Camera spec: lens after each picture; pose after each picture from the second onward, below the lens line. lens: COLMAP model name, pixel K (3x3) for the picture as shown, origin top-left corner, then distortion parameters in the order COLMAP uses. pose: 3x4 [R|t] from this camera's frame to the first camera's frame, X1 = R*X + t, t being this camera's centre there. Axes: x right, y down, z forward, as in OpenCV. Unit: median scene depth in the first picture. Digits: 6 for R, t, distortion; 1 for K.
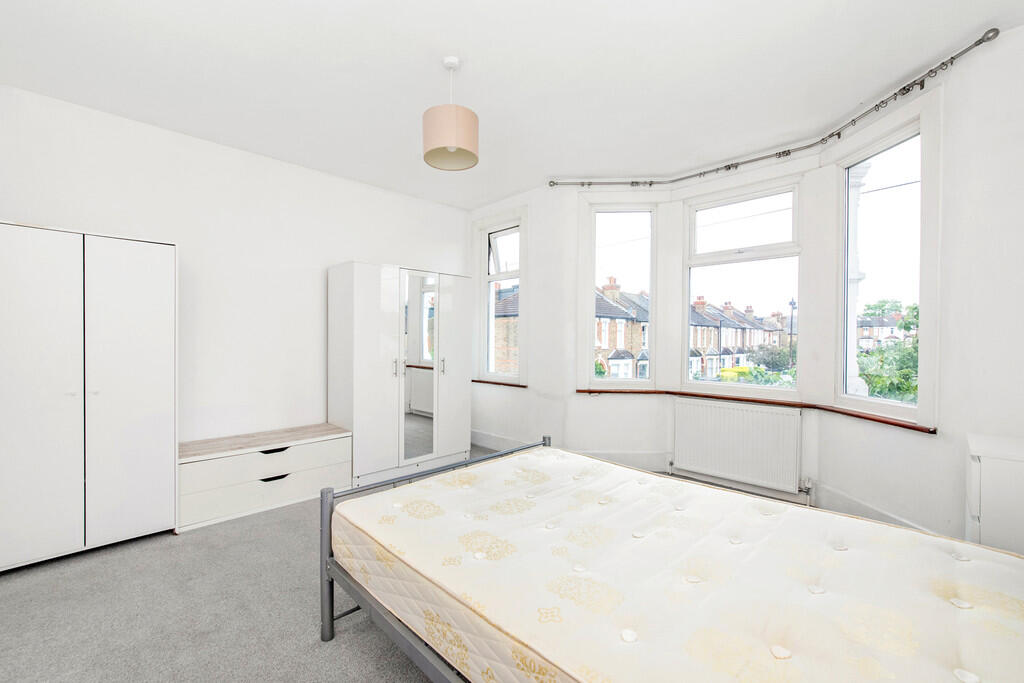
lens RADIAL K [[432.4, 0, 512.0], [0, 432.4, 341.5], [0, 0, 1]] dist [-0.000360, 0.000178]
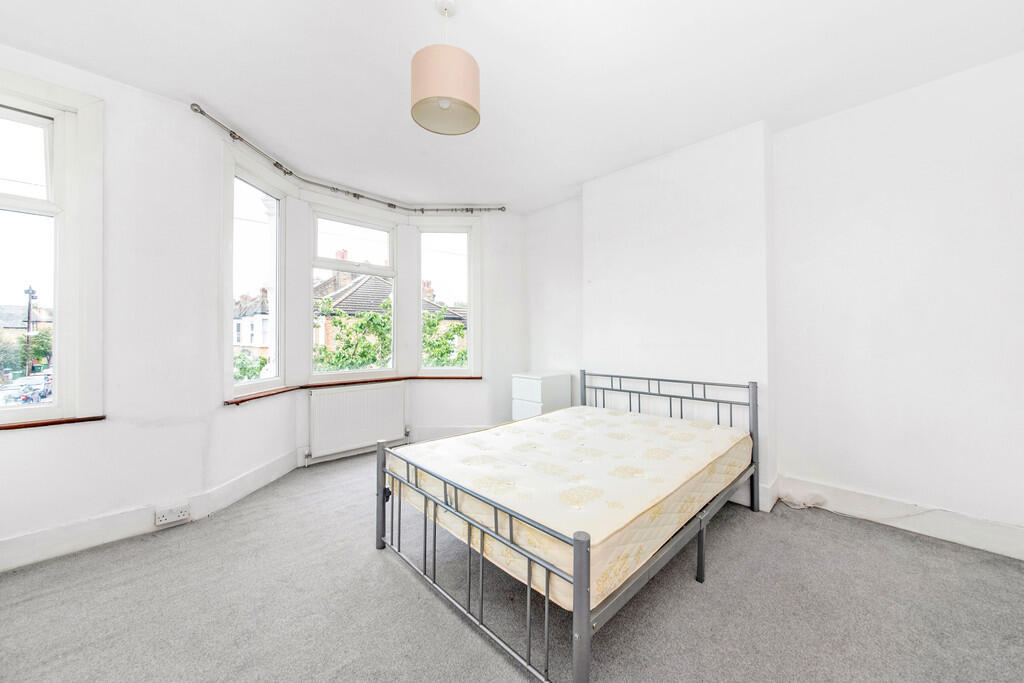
lens RADIAL K [[360.3, 0, 510.5], [0, 360.3, 330.0], [0, 0, 1]] dist [-0.006312, -0.000068]
pose [[0.003681, 0.012840, 0.999911, -0.531301], [0.004158, 0.999909, -0.012855, -0.002611], [-0.999985, 0.004205, 0.003628, 0.565693]]
